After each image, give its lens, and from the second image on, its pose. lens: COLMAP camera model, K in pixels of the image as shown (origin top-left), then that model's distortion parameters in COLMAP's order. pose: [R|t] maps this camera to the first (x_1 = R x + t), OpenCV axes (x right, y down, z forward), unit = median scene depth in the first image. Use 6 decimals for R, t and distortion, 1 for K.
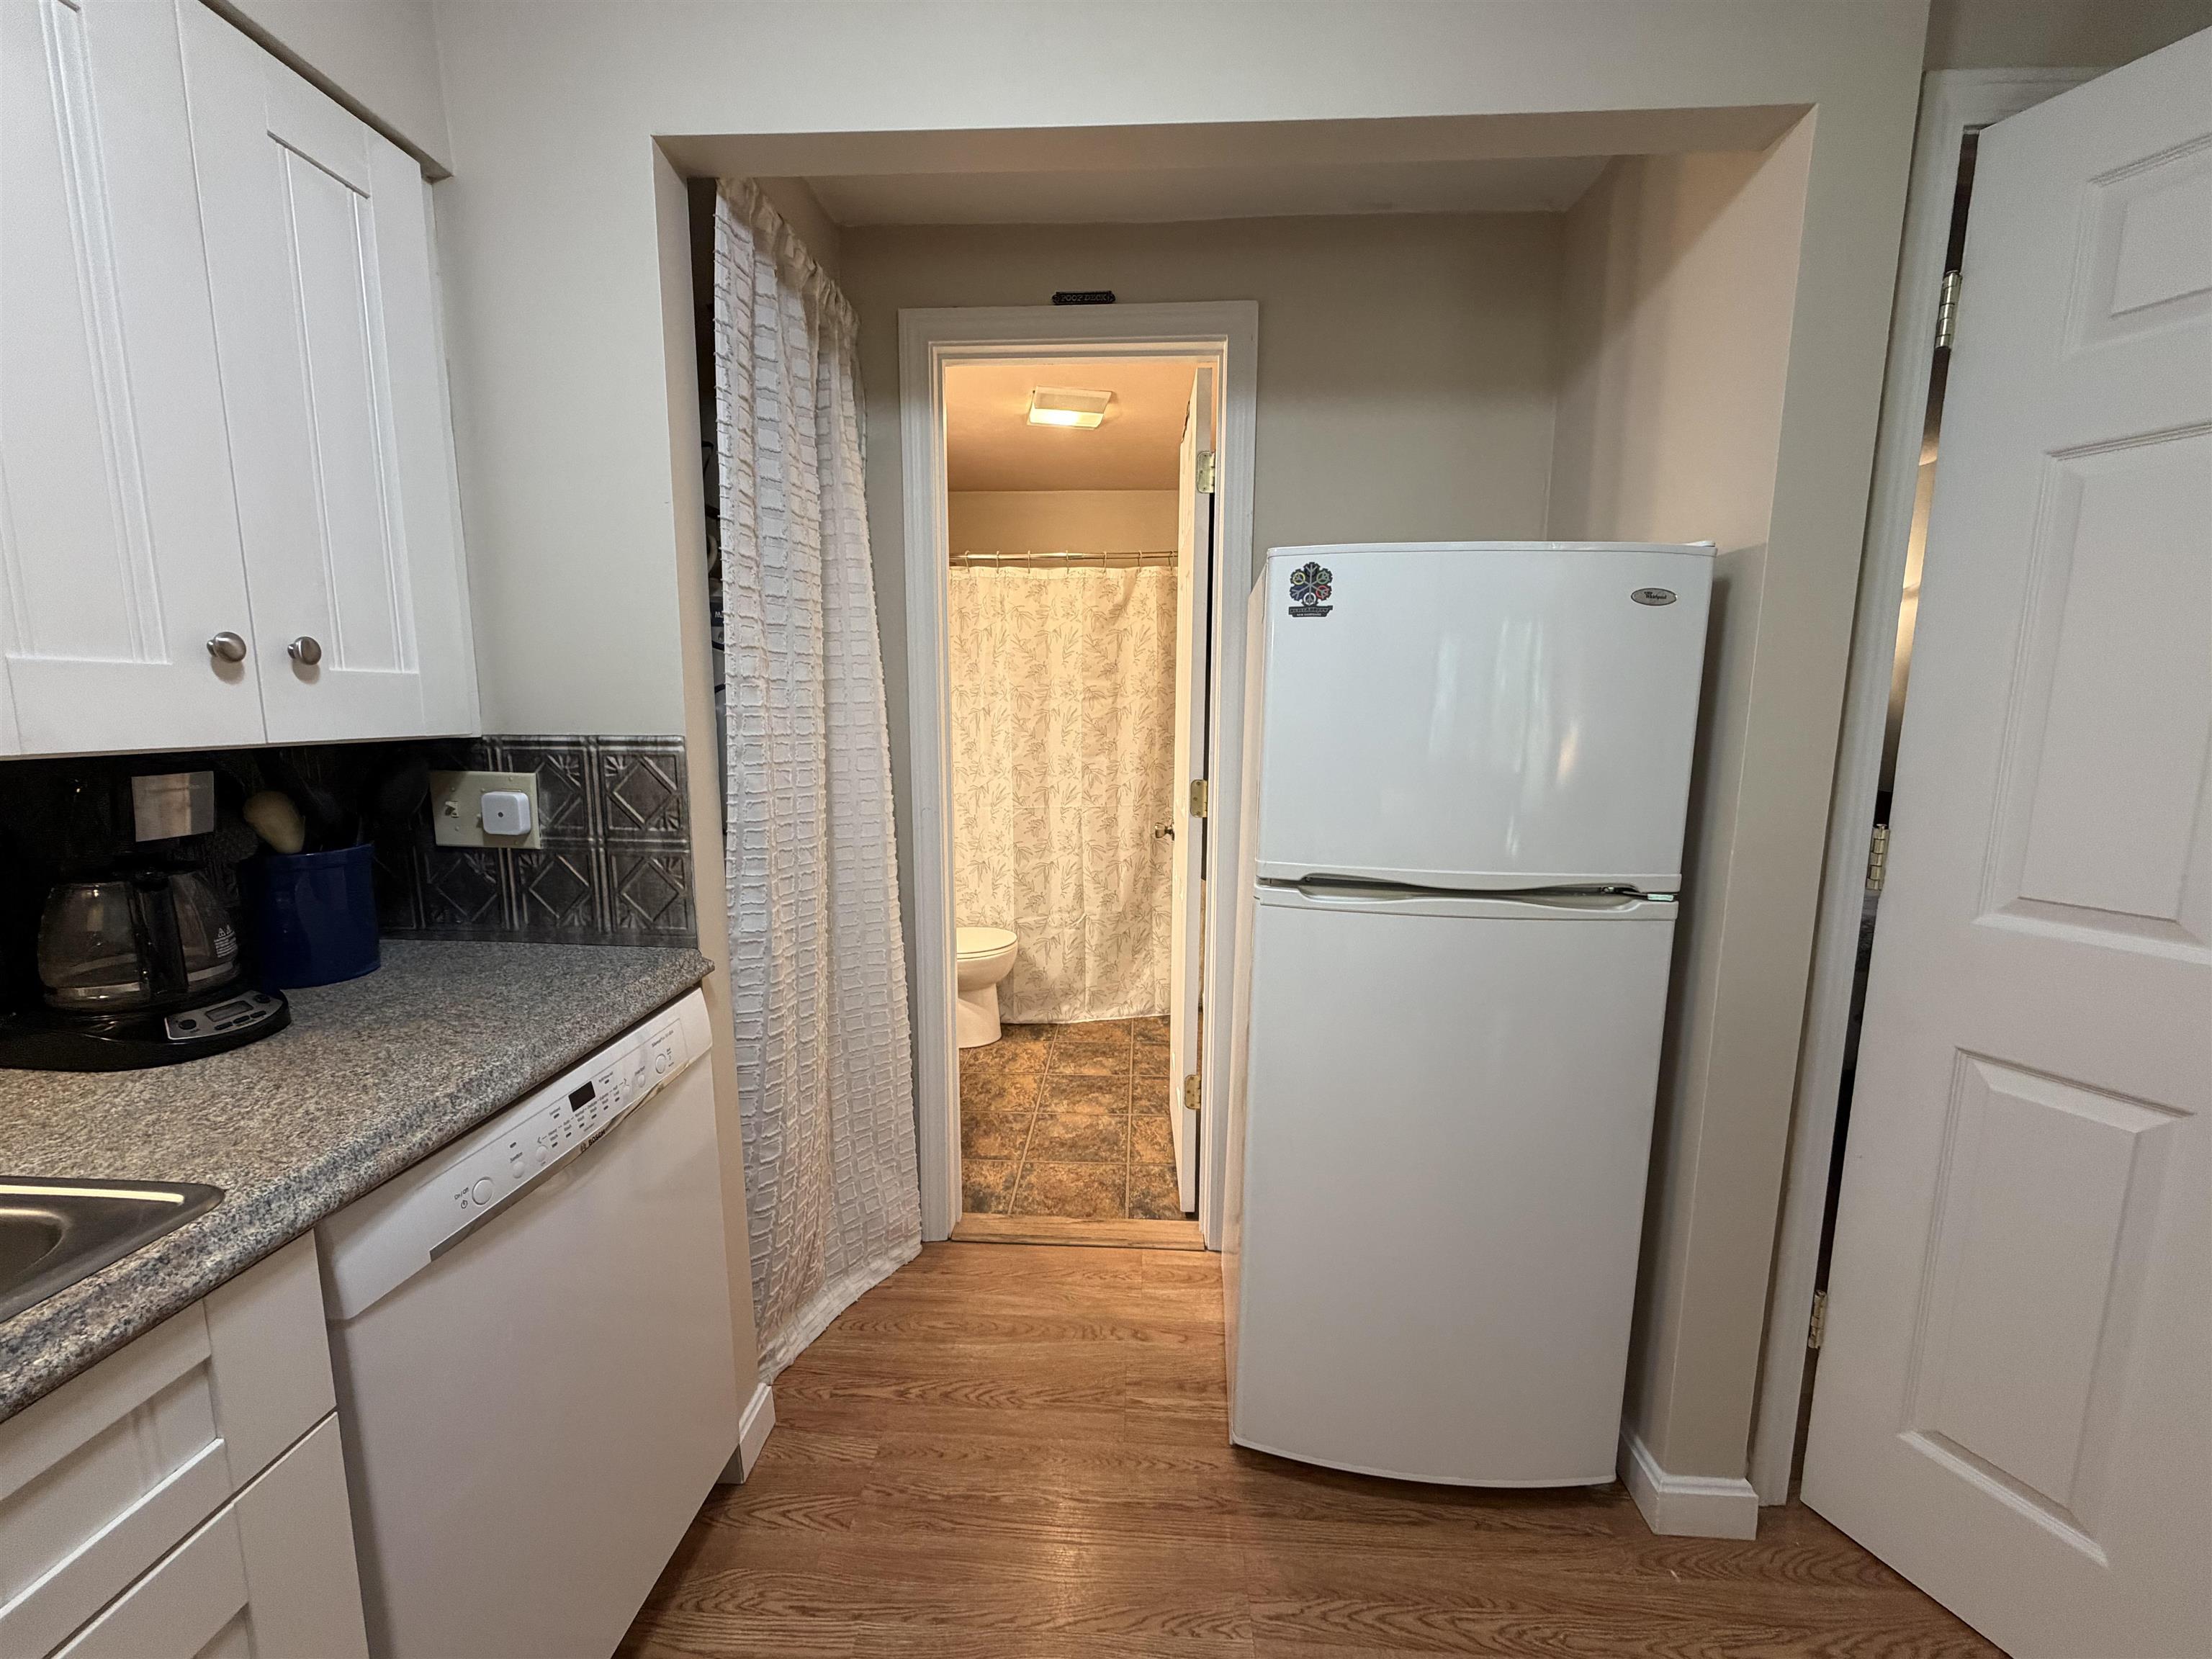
lens RADIAL K [[885.8, 0, 1106.0], [0, 885.8, 829.5], [0, 0, 1]] dist [0.000216, 0.000087]
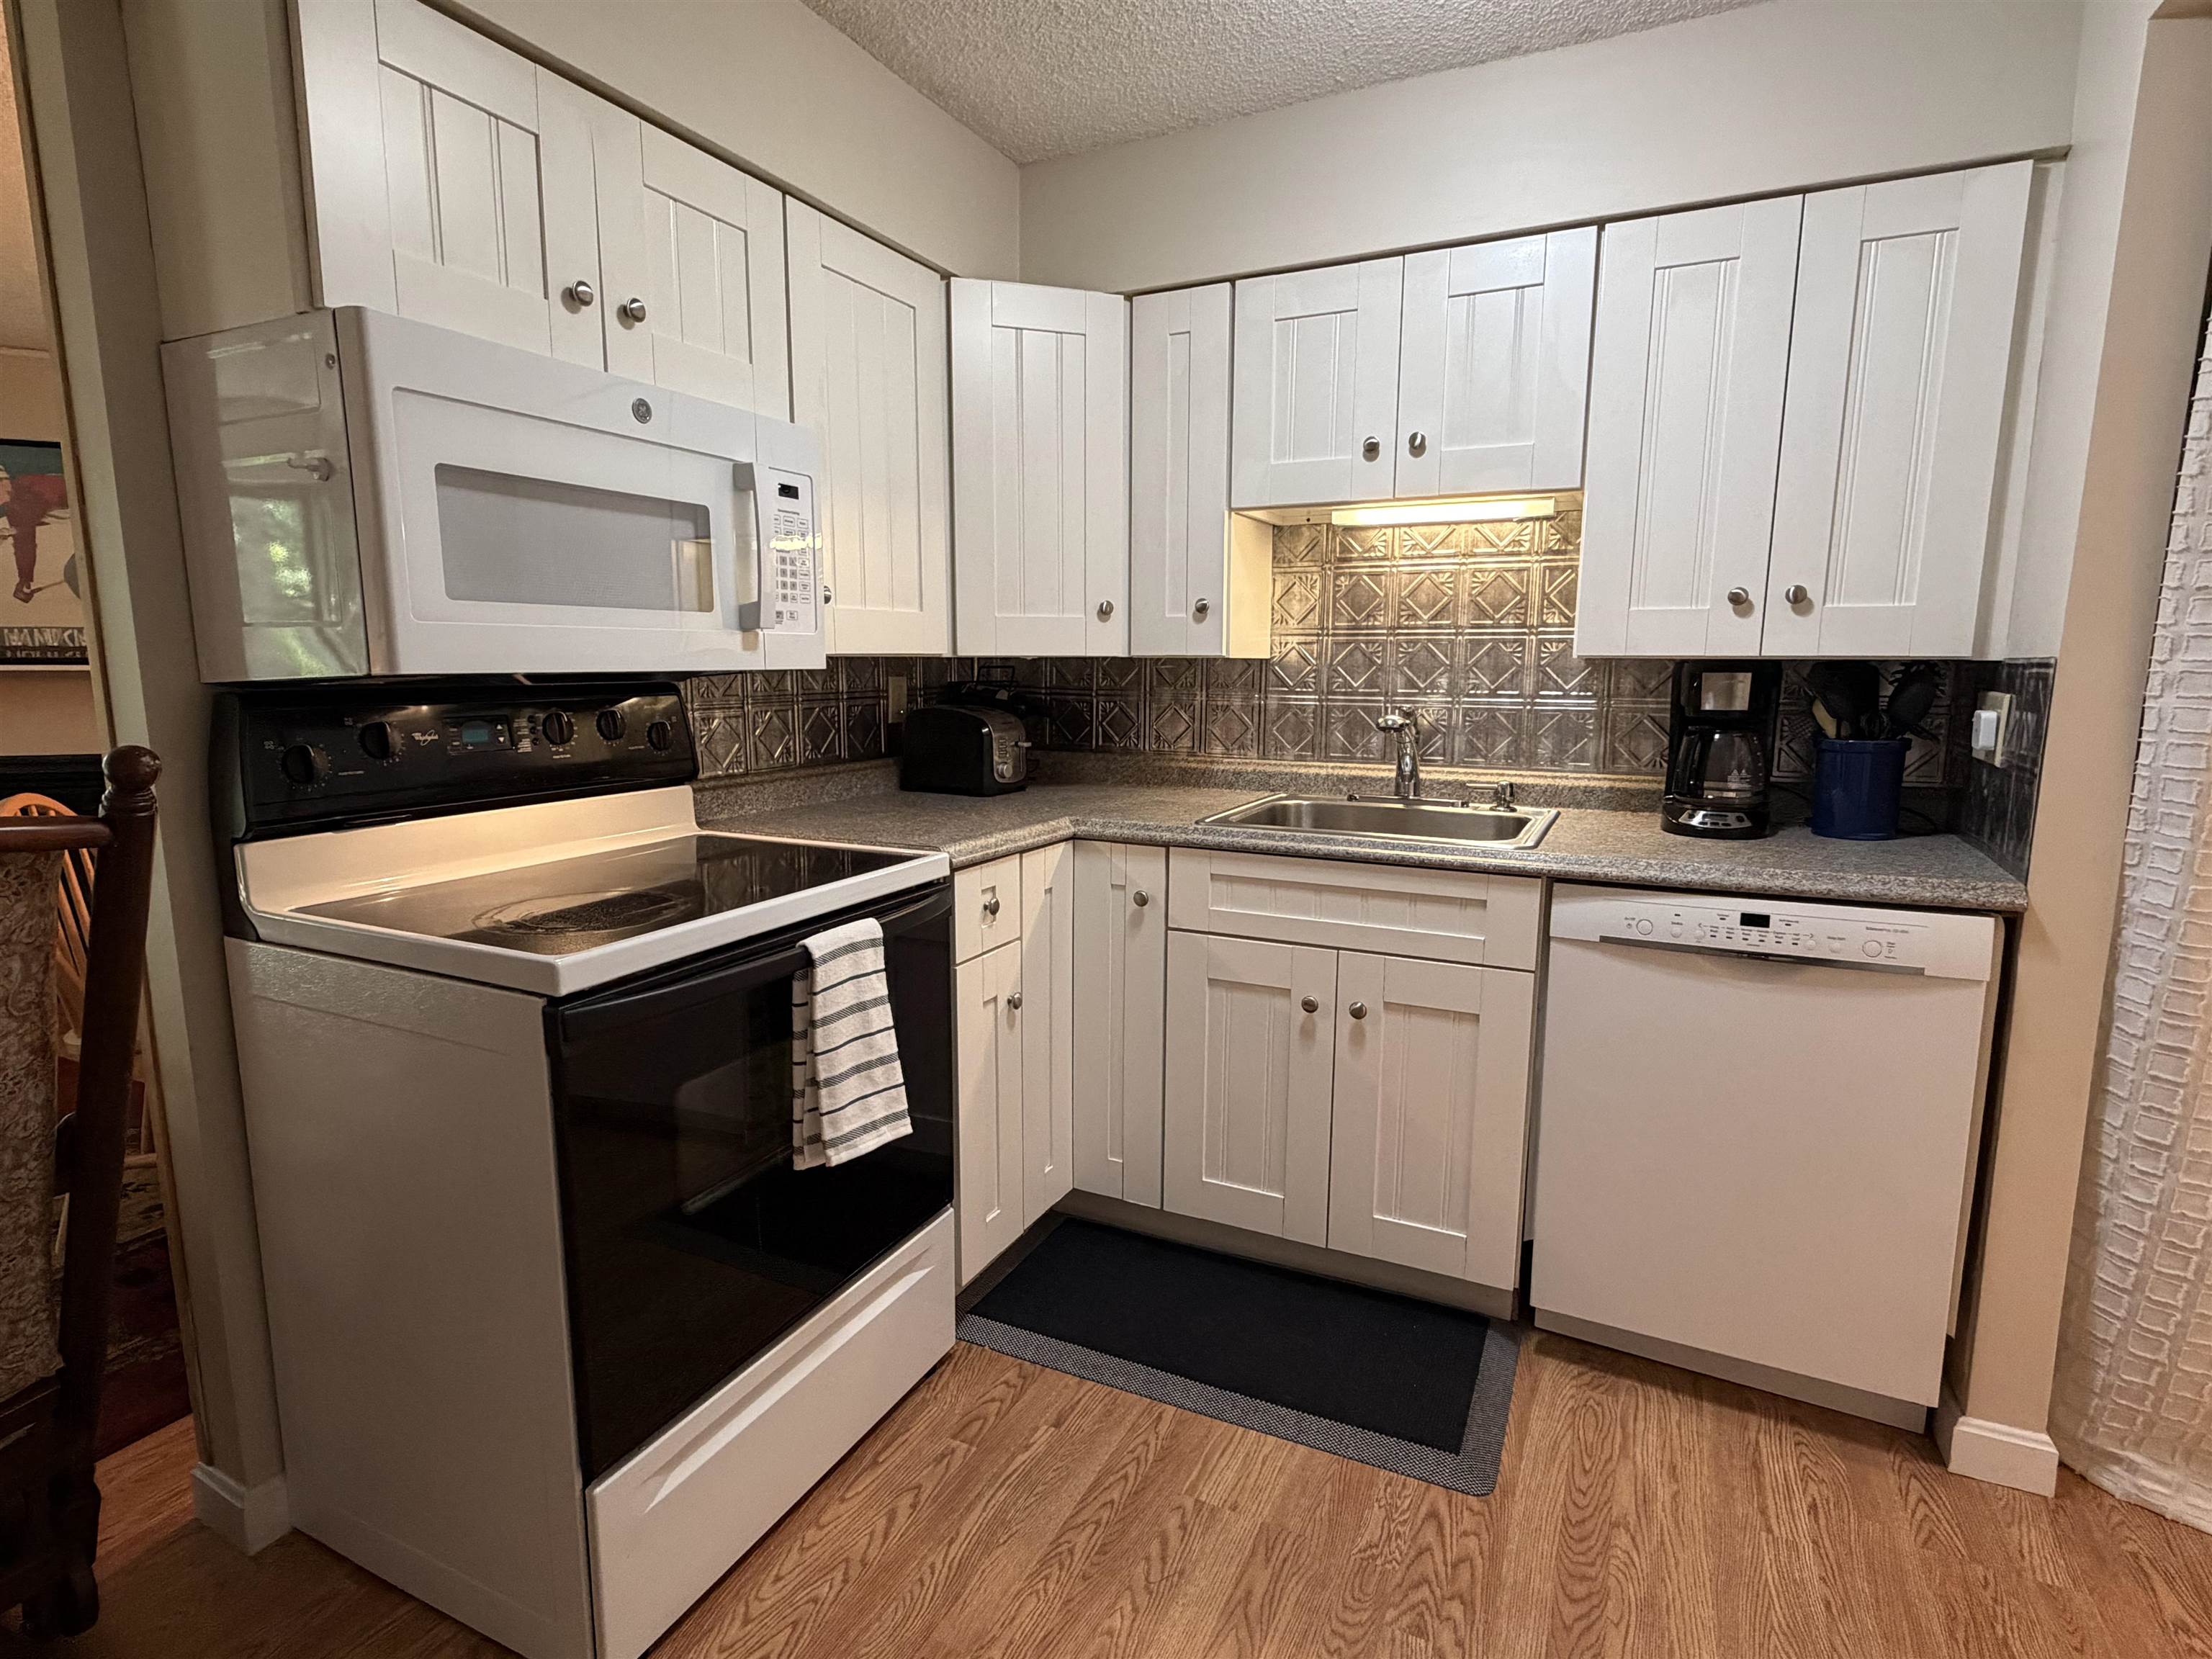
lens RADIAL K [[1119.3, 0, 1097.2], [0, 1119.3, 834.4], [0, 0, 1]] dist [-0.001769, 0.000171]
pose [[-0.399524, 0.134286, -0.906834, 0.372054], [-0.138983, 0.968906, 0.204709, -0.008726], [0.906126, 0.207821, -0.368438, 0.197289]]
